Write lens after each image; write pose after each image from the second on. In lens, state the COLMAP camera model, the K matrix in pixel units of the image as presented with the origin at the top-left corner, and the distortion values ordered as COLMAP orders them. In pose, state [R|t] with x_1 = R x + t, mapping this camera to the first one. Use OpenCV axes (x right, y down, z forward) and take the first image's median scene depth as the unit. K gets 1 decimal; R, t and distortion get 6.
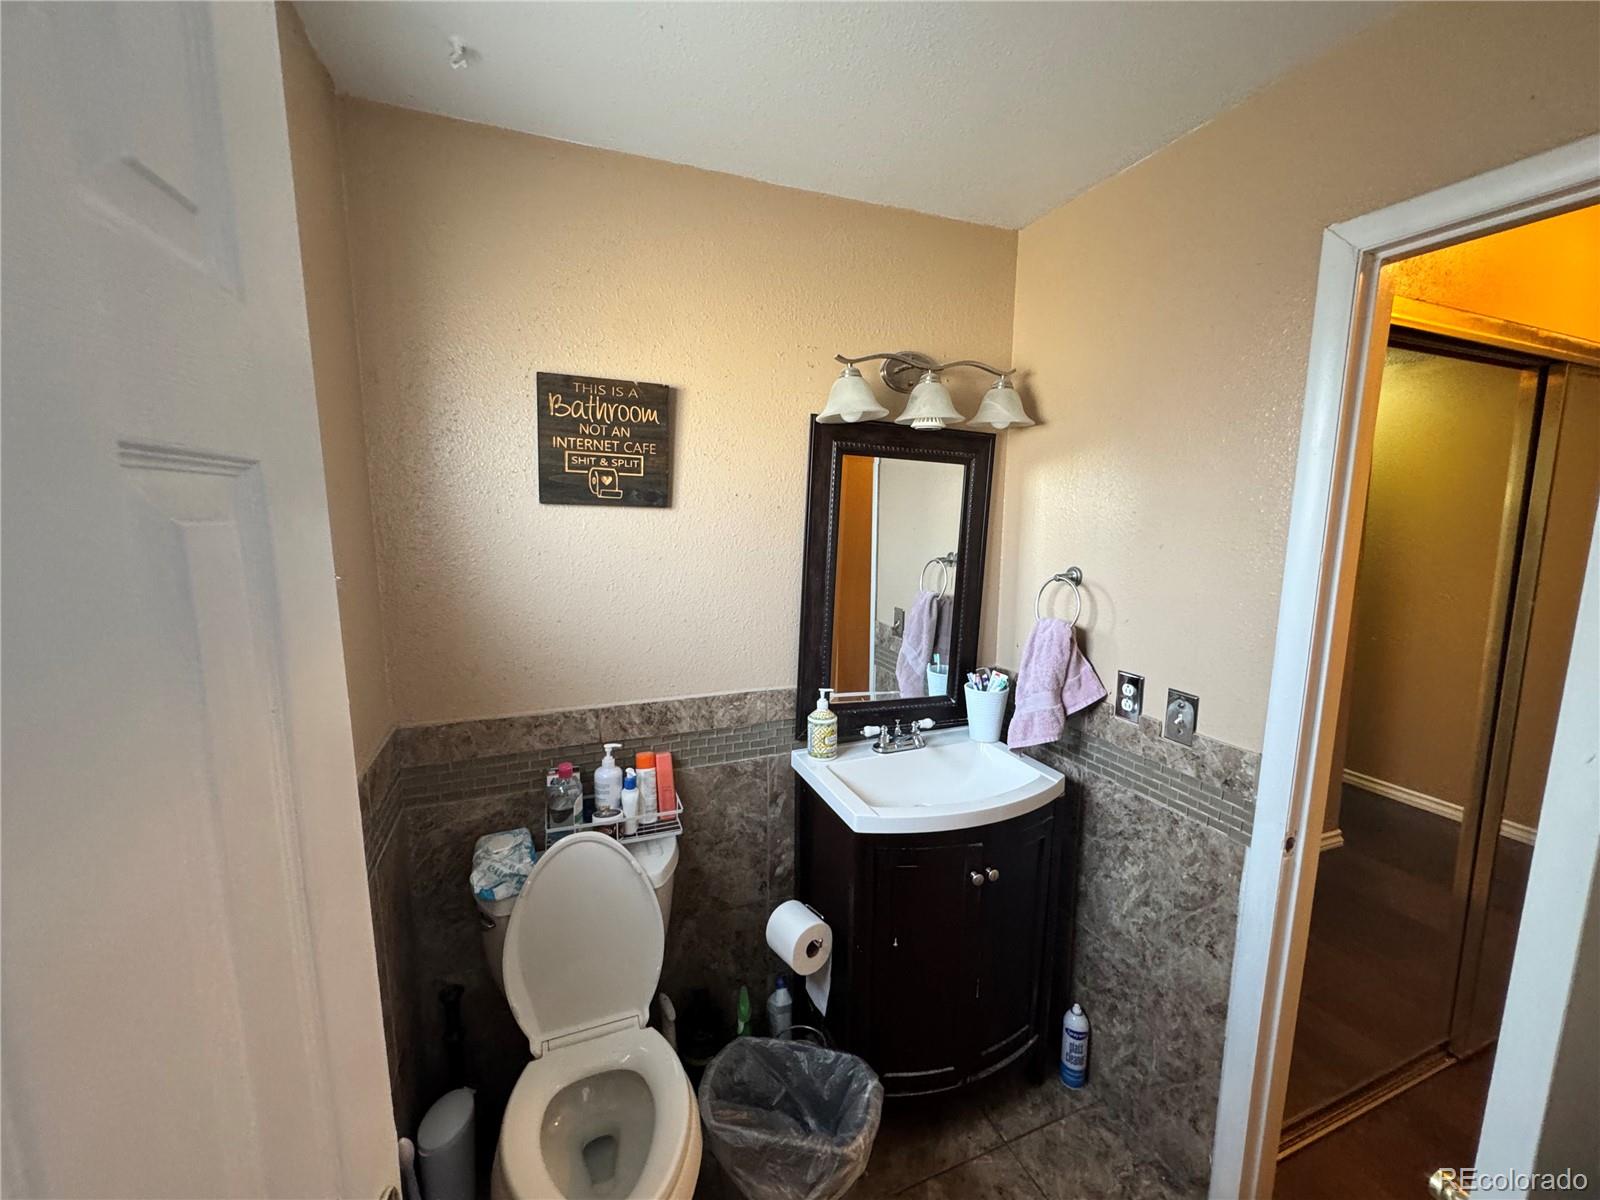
lens RADIAL K [[643.4, 0, 800.0], [0, 643.4, 600.0], [0, 0, 1]] dist [0.000361, -0.000177]
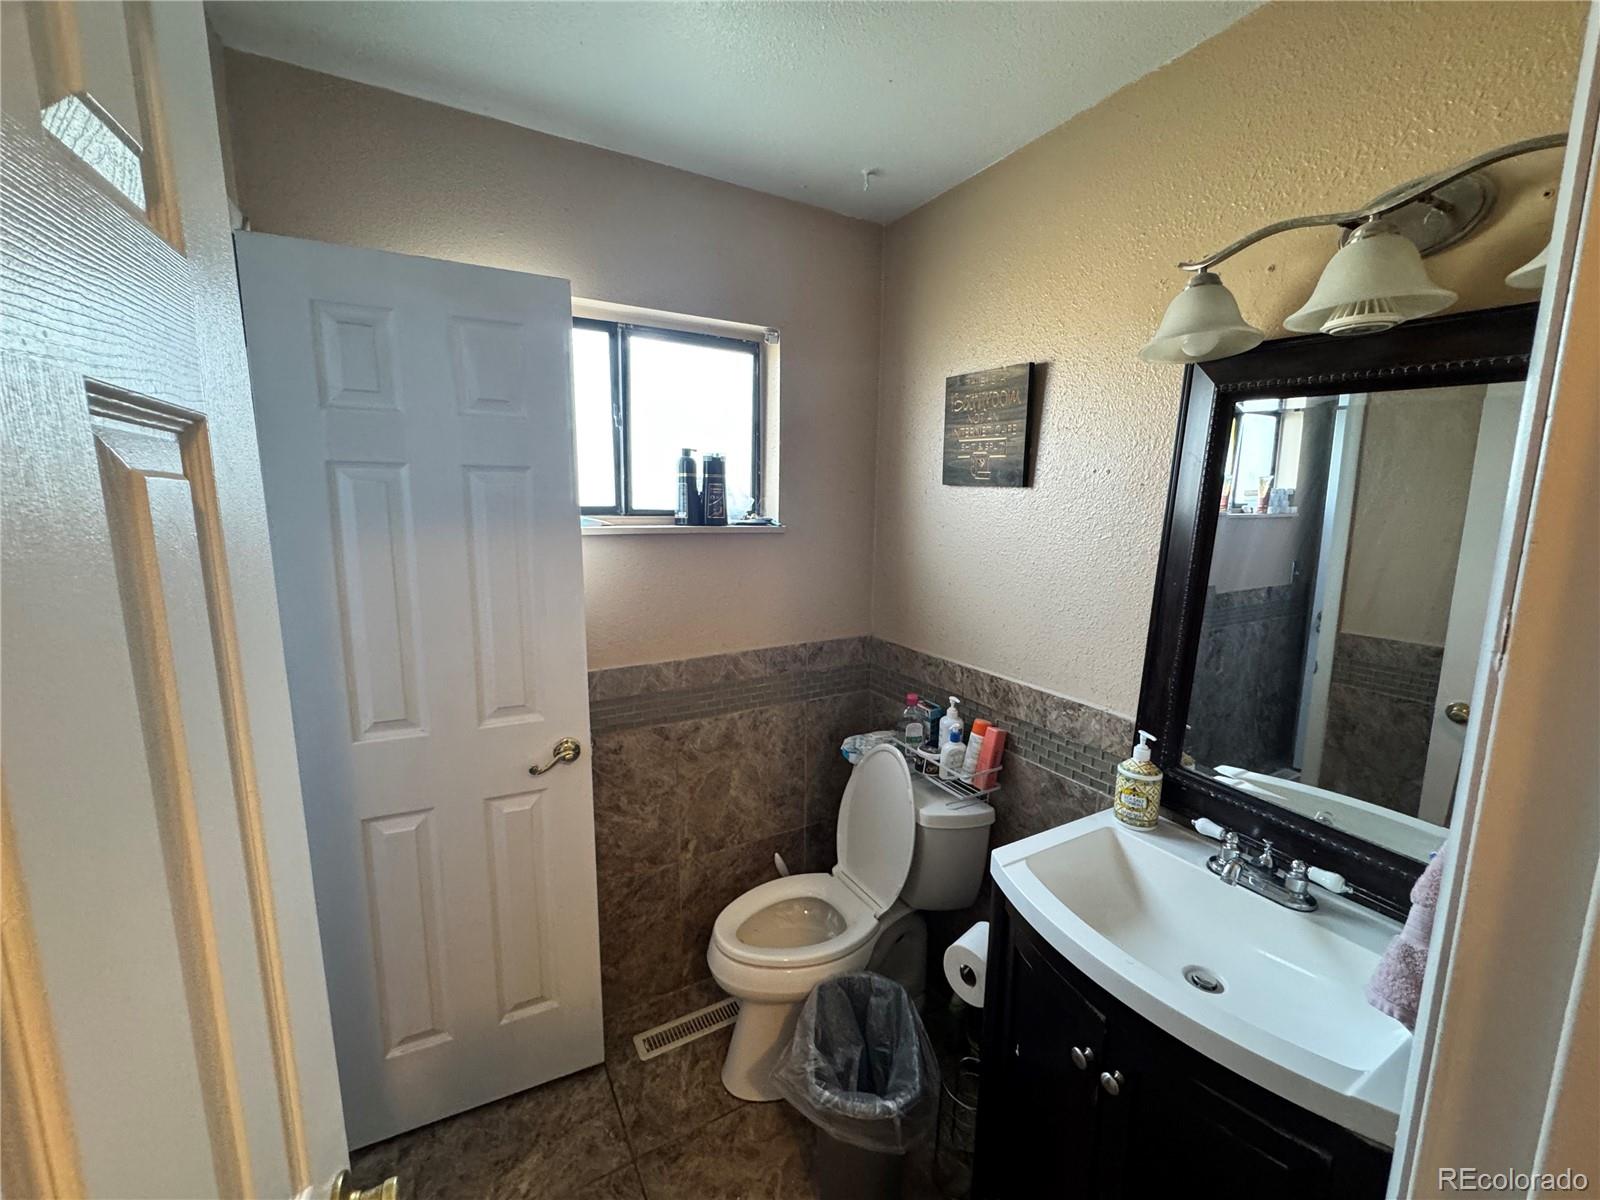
lens RADIAL K [[643.4, 0, 800.0], [0, 643.4, 600.0], [0, 0, 1]] dist [0.000361, -0.000177]
pose [[0.138759, 0.151110, -0.978730, 0.718376], [-0.153948, 0.979567, 0.129414, -0.046607], [0.978287, 0.132716, 0.159187, 0.509382]]
